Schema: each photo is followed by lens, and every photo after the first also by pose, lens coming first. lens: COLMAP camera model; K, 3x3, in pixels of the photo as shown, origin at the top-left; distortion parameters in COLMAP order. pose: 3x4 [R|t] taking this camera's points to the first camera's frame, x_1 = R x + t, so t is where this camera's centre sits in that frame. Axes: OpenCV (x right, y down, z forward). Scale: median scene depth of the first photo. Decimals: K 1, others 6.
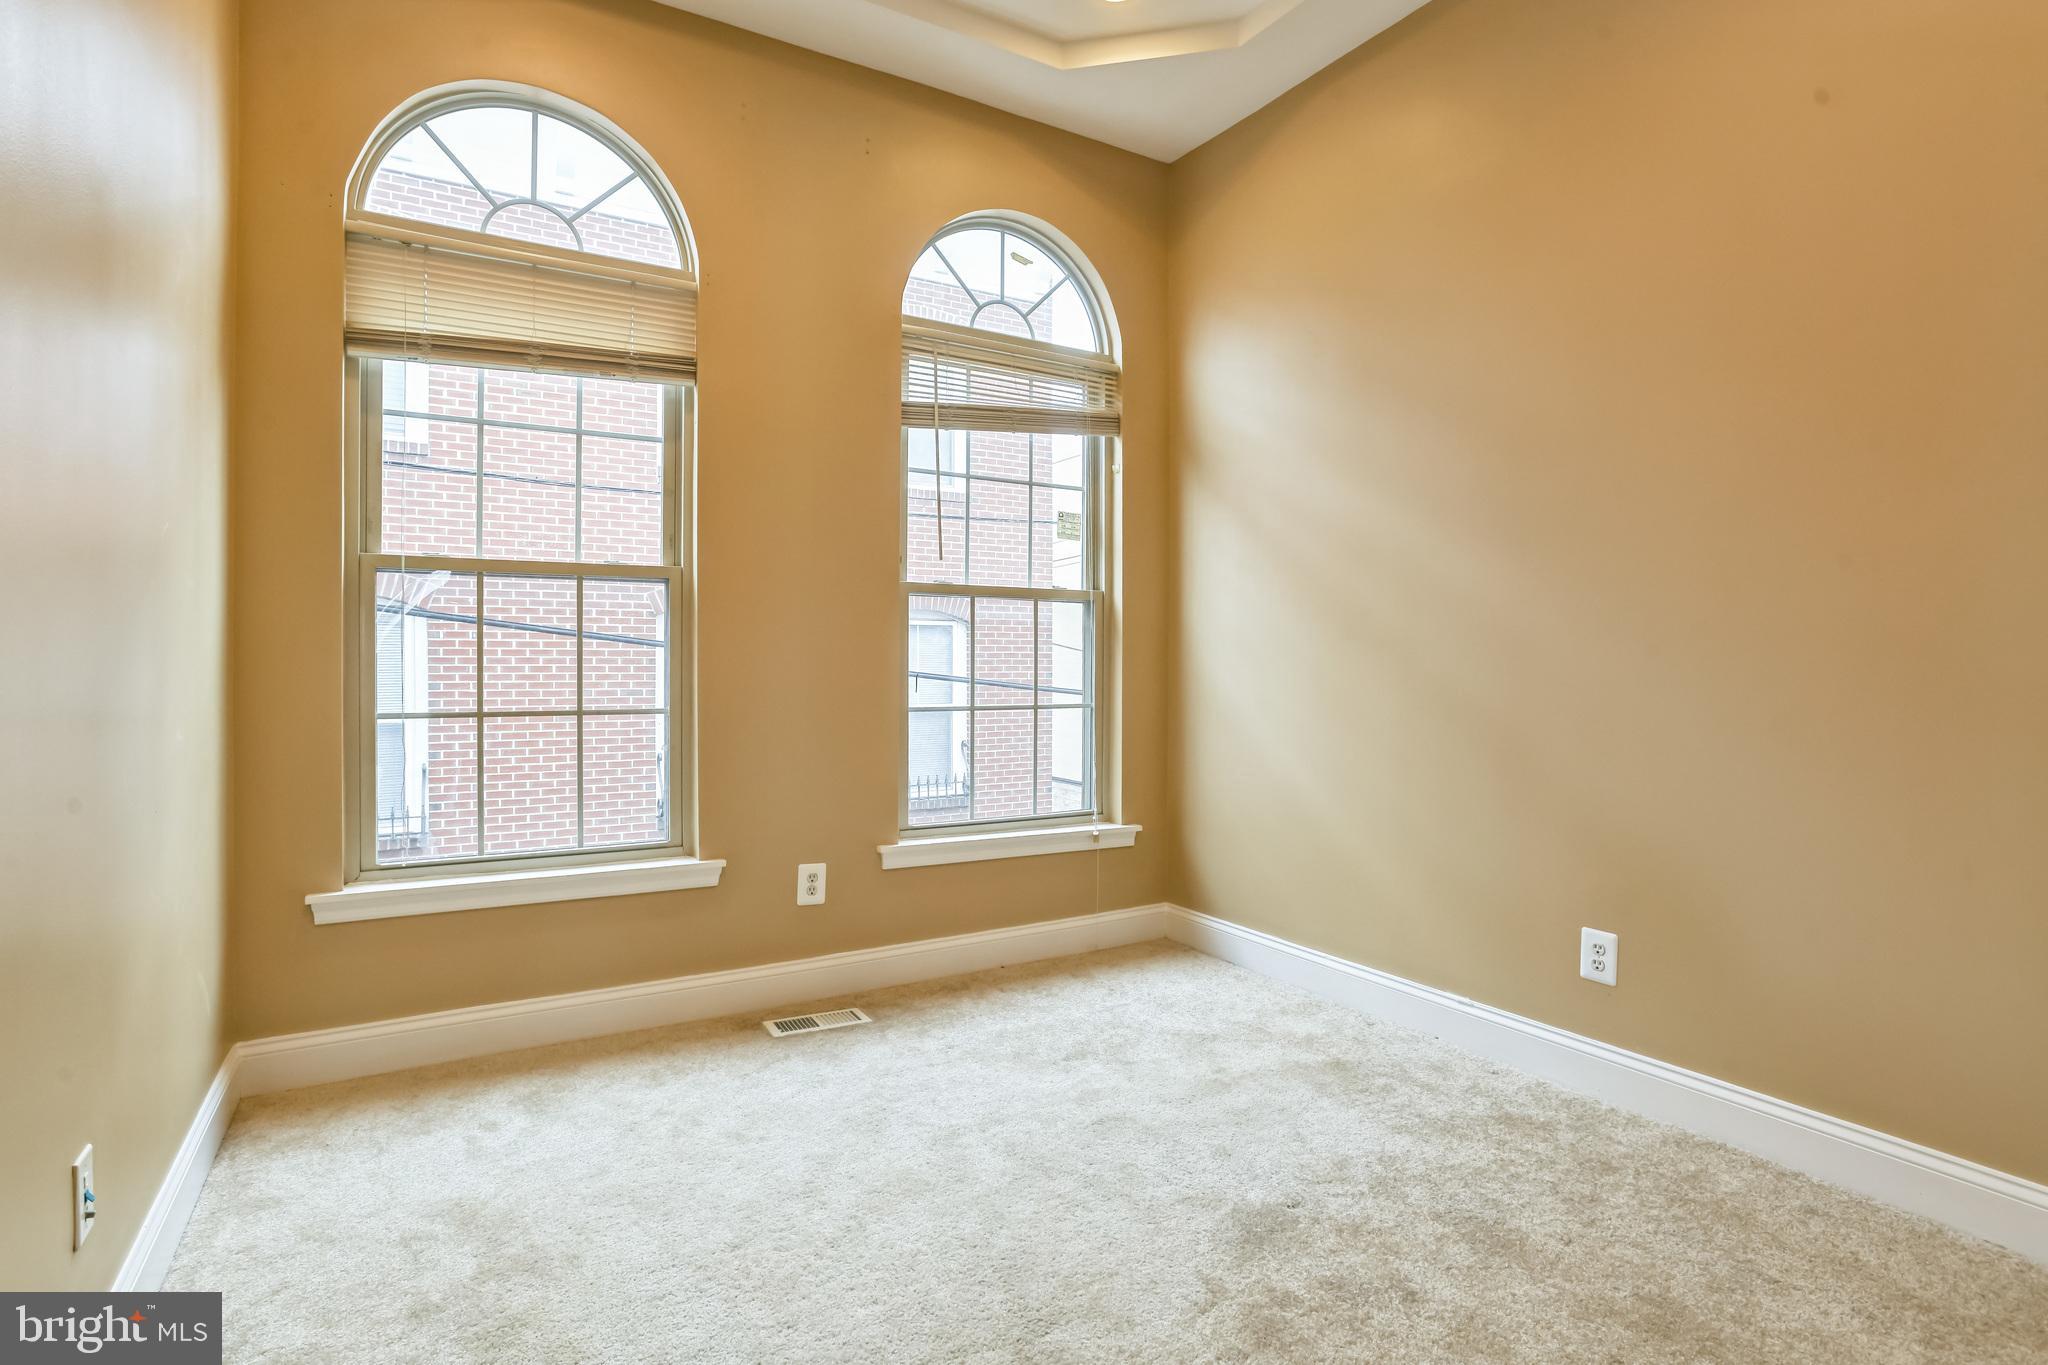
lens RADIAL K [[1011.6, 0, 1022.3], [0, 1011.6, 676.9], [0, 0, 1]] dist [-0.008478, 0.008370]
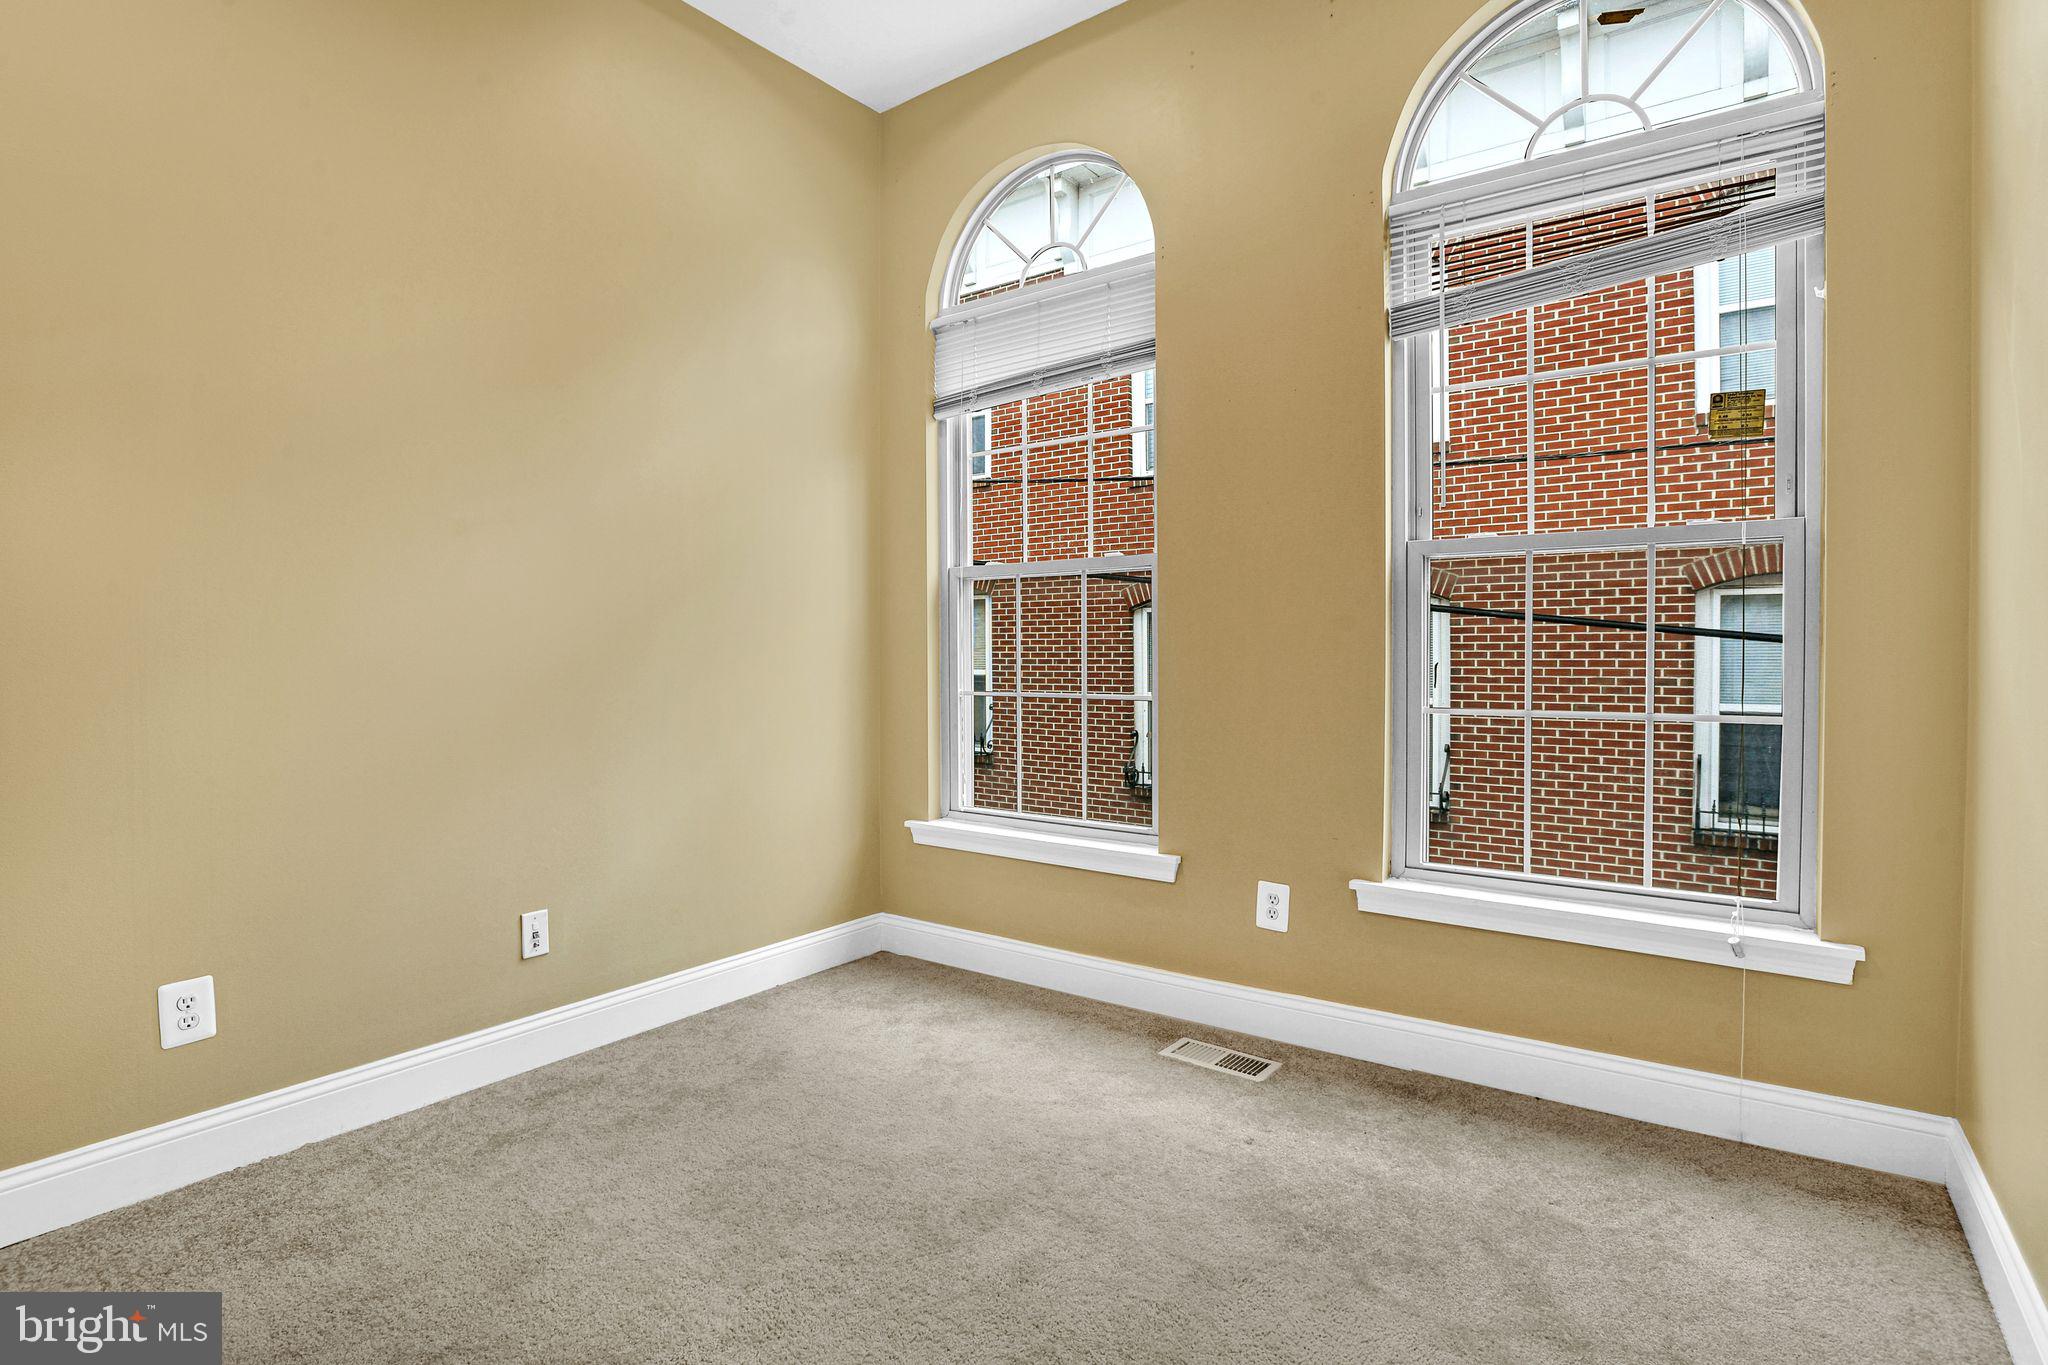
lens RADIAL K [[1002.4, 0, 1024.6], [0, 1002.4, 676.4], [0, 0, 1]] dist [-0.037073, 0.000102]
pose [[0.406798, 0.018960, -0.913322, 0.515722], [-0.005837, 0.999818, 0.018155, -0.005220], [0.913500, -0.002055, 0.406834, 0.498795]]
